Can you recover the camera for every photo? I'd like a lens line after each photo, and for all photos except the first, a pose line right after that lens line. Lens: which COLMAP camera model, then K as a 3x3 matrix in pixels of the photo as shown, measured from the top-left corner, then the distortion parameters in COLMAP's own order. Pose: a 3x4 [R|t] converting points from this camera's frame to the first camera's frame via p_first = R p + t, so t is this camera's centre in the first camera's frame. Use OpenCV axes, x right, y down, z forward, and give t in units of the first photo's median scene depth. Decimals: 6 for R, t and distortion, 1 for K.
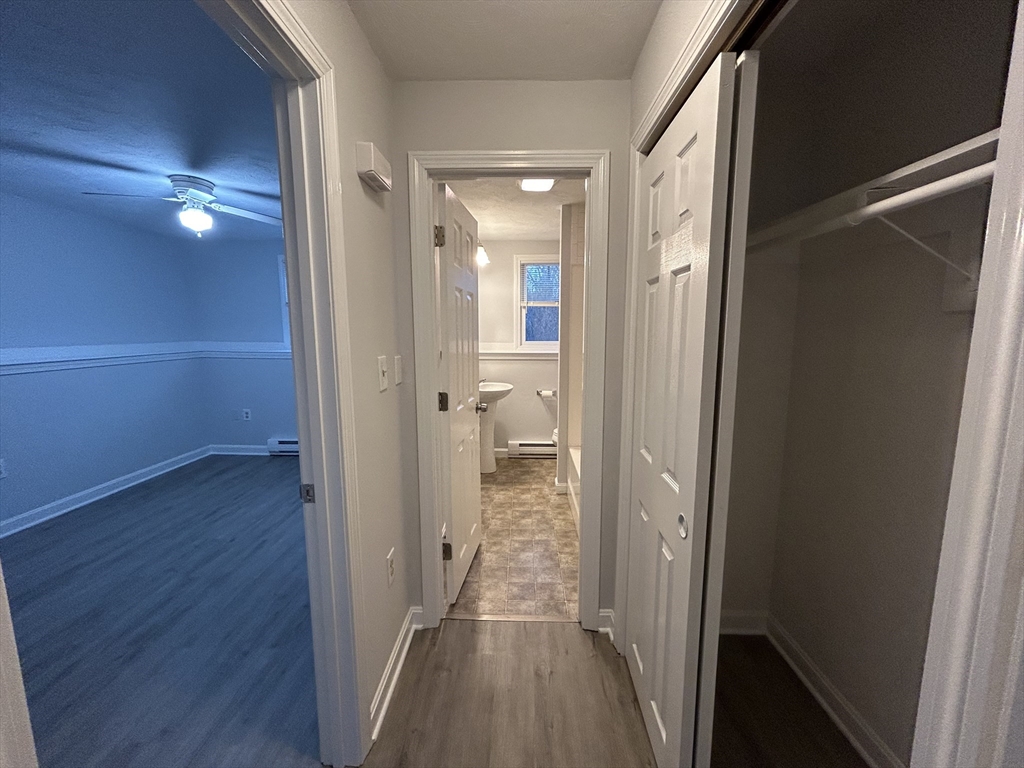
lens RADIAL K [[408.8, 0, 512.0], [0, 408.8, 384.0], [0, 0, 1]] dist [0.001877, 0.000179]
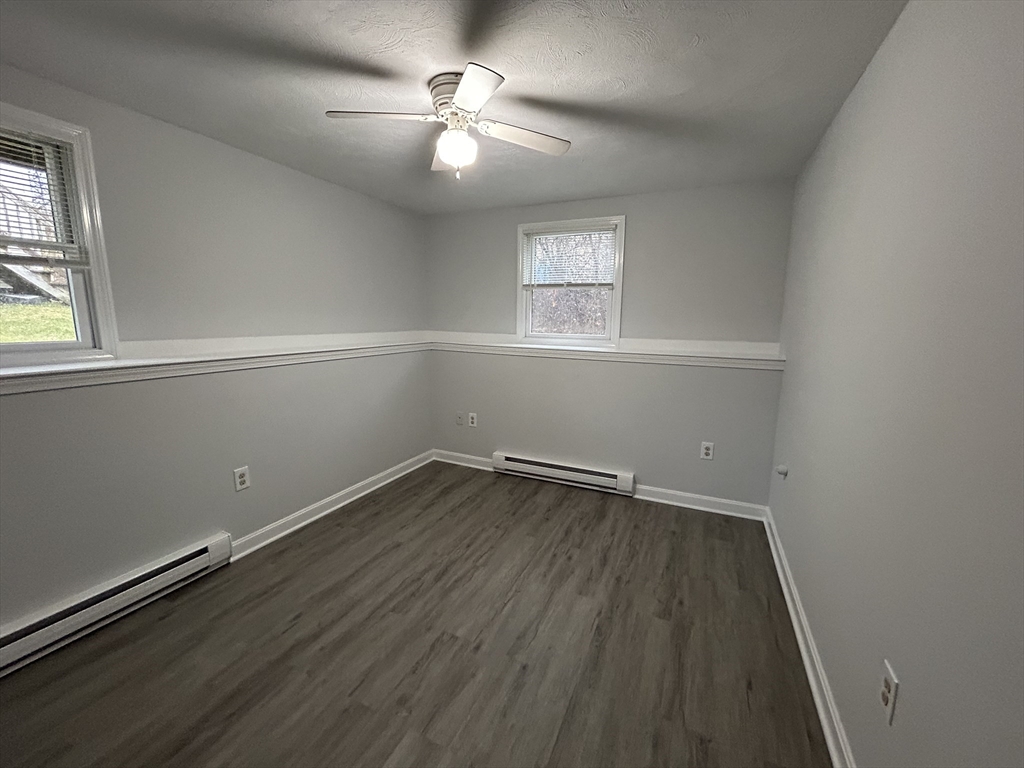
lens RADIAL K [[412.8, 0, 512.0], [0, 412.8, 384.0], [0, 0, 1]] dist [0.001058, 0.000286]
pose [[0.915026, 0.072518, -0.396823, -0.385734], [-0.064101, 0.997349, 0.034452, -0.050549], [0.398269, -0.006088, 0.917248, 0.407756]]
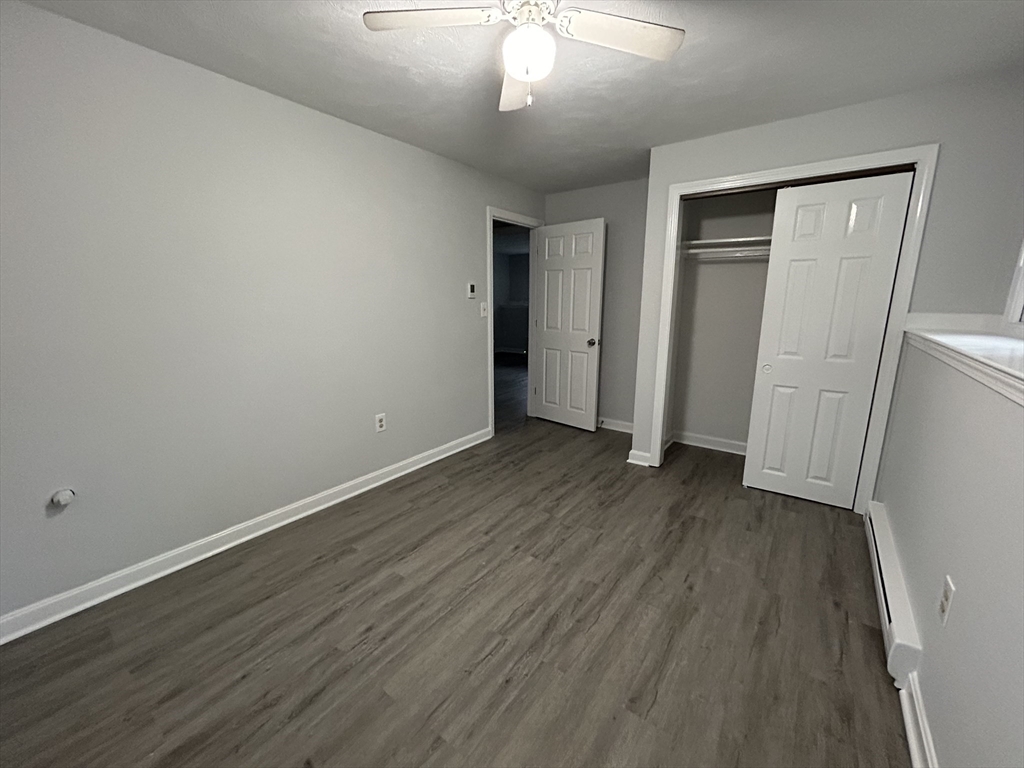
lens RADIAL K [[412.8, 0, 512.0], [0, 412.8, 384.0], [0, 0, 1]] dist [0.001058, 0.000286]
pose [[-0.814495, -0.118279, 0.567985, -1.039259], [0.079705, 0.946903, 0.311482, -0.169445], [-0.574669, 0.298972, -0.761821, 1.443257]]
